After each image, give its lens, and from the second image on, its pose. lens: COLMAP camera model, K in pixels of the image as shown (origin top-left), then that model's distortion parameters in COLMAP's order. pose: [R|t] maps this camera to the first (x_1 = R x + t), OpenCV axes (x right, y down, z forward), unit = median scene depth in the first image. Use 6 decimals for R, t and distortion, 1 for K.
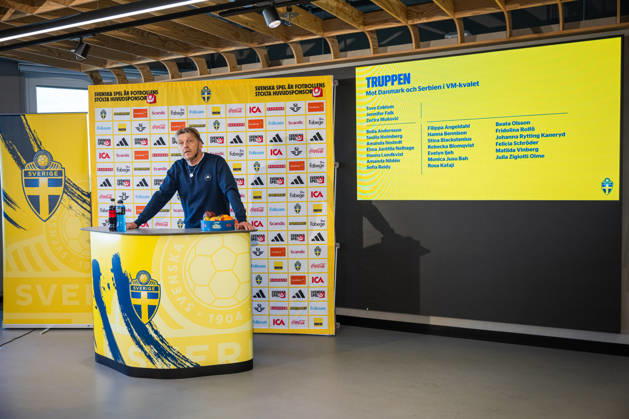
lens RADIAL K [[590.0, 0, 308.6], [0, 590.0, 209.3], [0, 0, 1]] dist [-0.007268, 0.009742]
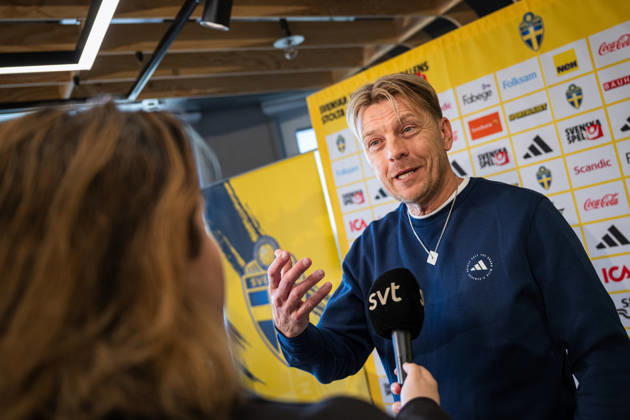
lens RADIAL K [[671.8, 0, 327.4], [0, 671.8, 209.0], [0, 0, 1]] dist [-0.003012, -0.004291]
pose [[0.818761, -0.204164, -0.536607, -0.066902], [0.171825, 0.978935, -0.110285, -0.048738], [0.547819, -0.001905, 0.836595, 0.540699]]
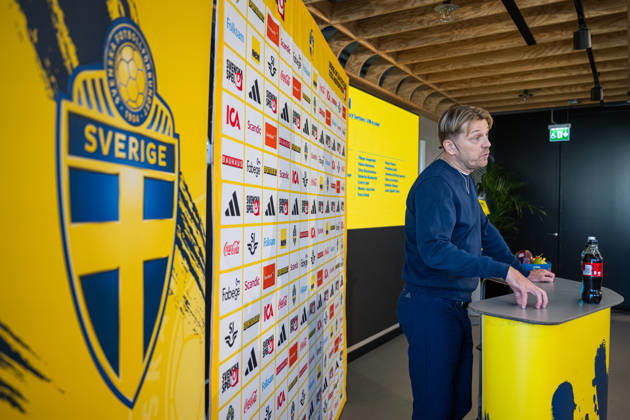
lens RADIAL K [[509.3, 0, 313.4], [0, 509.3, 207.0], [0, 0, 1]] dist [0.007041, 0.005189]
pose [[0.051266, 0.013569, 0.998593, -0.643792], [0.034014, 0.999304, -0.015325, -0.039842], [-0.998106, 0.034752, 0.050768, 0.990281]]
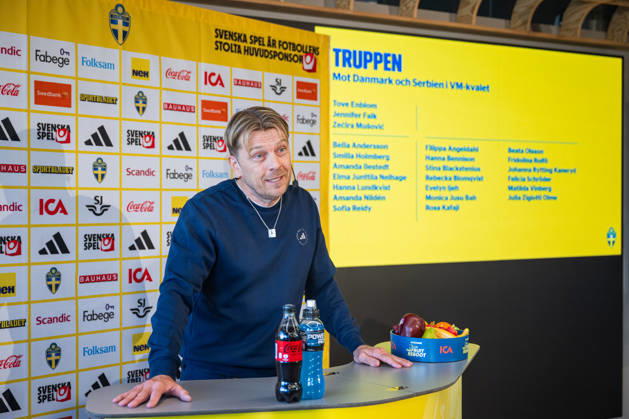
lens RADIAL K [[864.3, 0, 305.1], [0, 864.3, 209.6], [0, 0, 1]] dist [0.002743, 0.005822]
pose [[0.548342, 0.006114, 0.836232, -0.603350], [0.033036, 0.999034, -0.028966, -0.047699], [-0.835601, 0.043509, 0.547610, 0.582785]]
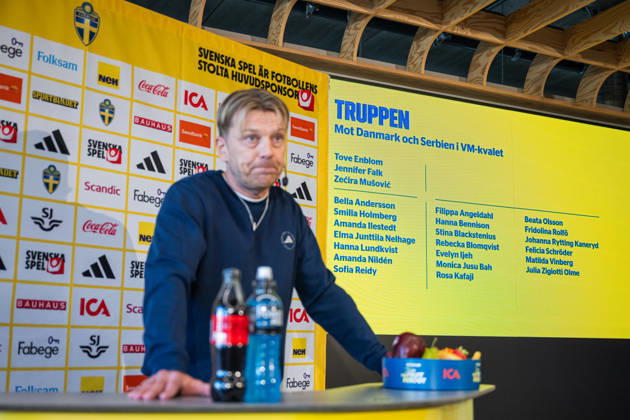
lens RADIAL K [[815.7, 0, 329.8], [0, 815.7, 216.1], [0, 0, 1]] dist [0.002061, -0.009563]
pose [[0.553213, 0.153503, 0.818775, -0.488529], [0.023062, 0.979677, -0.199251, 0.024468], [-0.832720, 0.129111, 0.538430, 0.627453]]
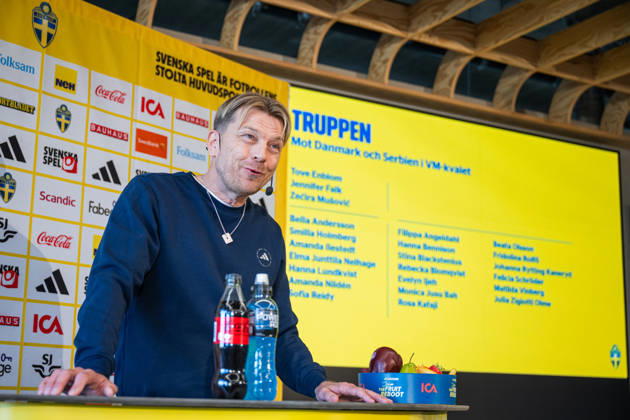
lens RADIAL K [[990.2, 0, 313.3], [0, 990.2, 212.6], [0, 0, 1]] dist [0.022218, -0.053068]
pose [[0.496450, 0.190838, 0.846829, -0.570016], [0.018663, 0.972963, -0.230204, 0.047672], [-0.867865, 0.130089, 0.479466, 0.608055]]
